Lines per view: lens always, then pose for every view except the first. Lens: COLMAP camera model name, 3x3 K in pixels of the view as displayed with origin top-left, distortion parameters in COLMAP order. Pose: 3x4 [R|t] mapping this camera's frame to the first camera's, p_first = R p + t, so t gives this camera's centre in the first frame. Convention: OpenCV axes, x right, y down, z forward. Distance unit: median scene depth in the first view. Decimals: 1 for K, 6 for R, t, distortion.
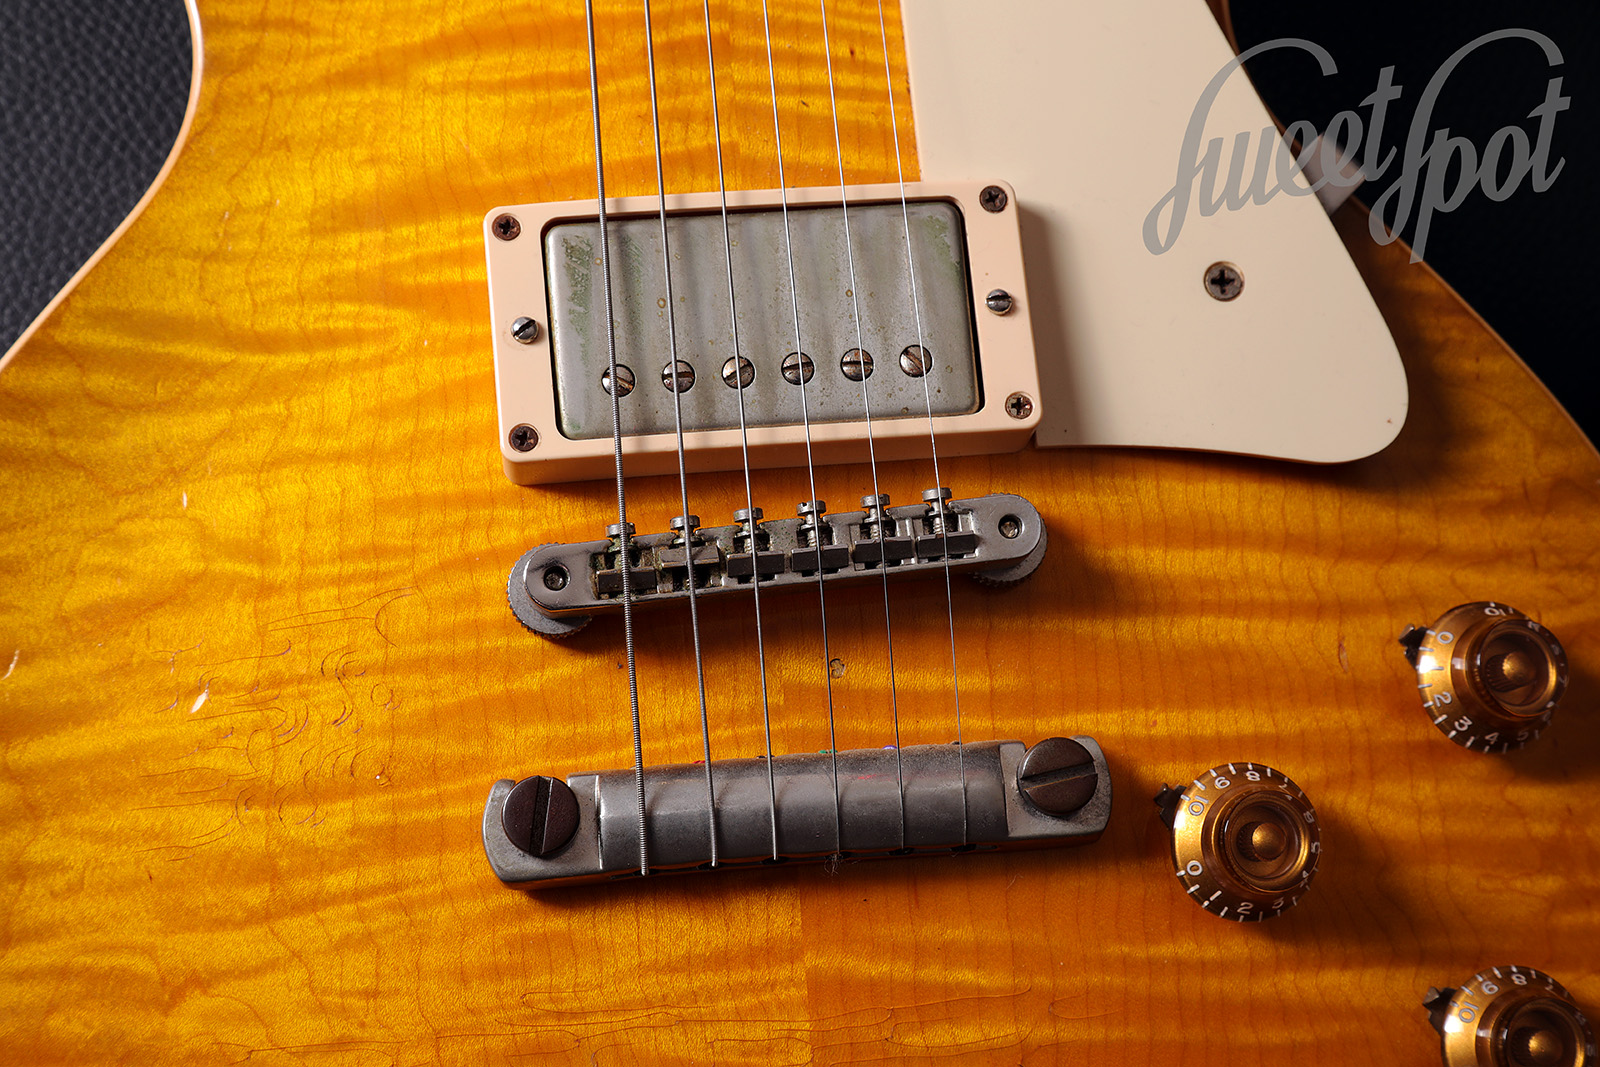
lens RADIAL K [[2550.3, 0, 800.0], [0, 2550.3, 533.5], [0, 0, 1]] dist [0.076780, 0.081886]
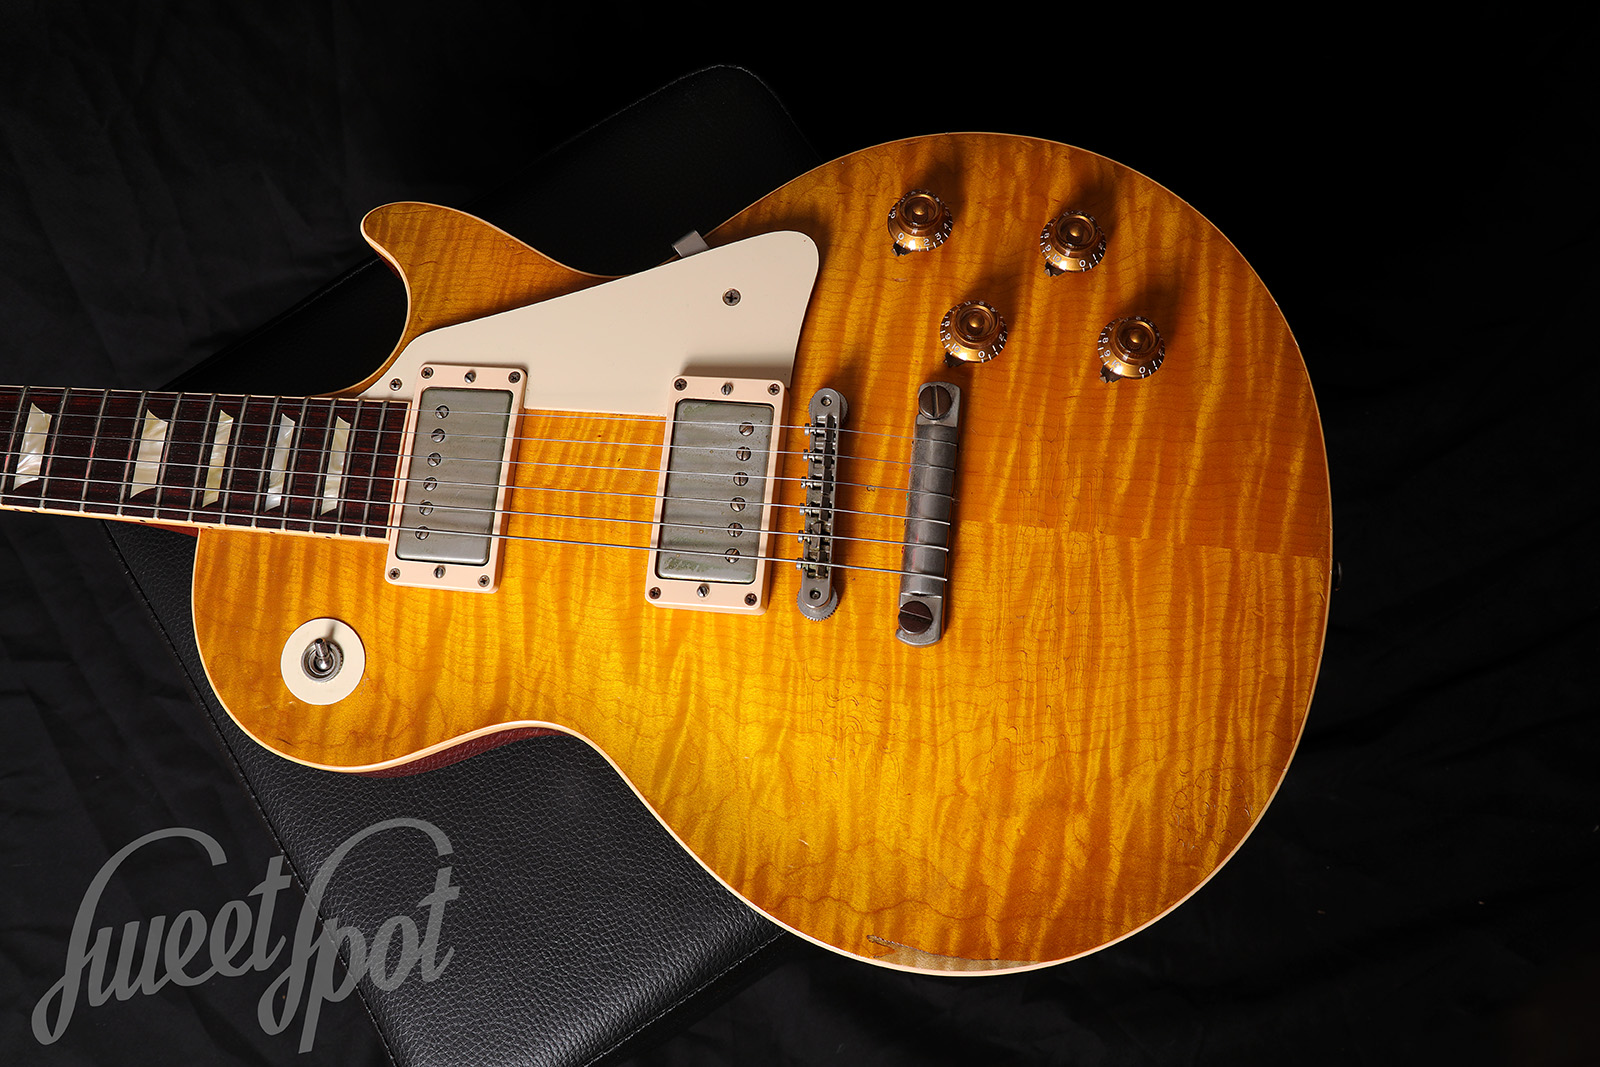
lens RADIAL K [[1586.8, 0, 788.2], [0, 1586.8, 515.1], [0, 0, 1]] dist [-0.052544, 0.156086]
pose [[0.181381, -0.975431, 0.125039, -0.200933], [0.979327, 0.190740, 0.067354, -0.111480], [-0.089549, 0.110237, 0.989863, -0.404572]]
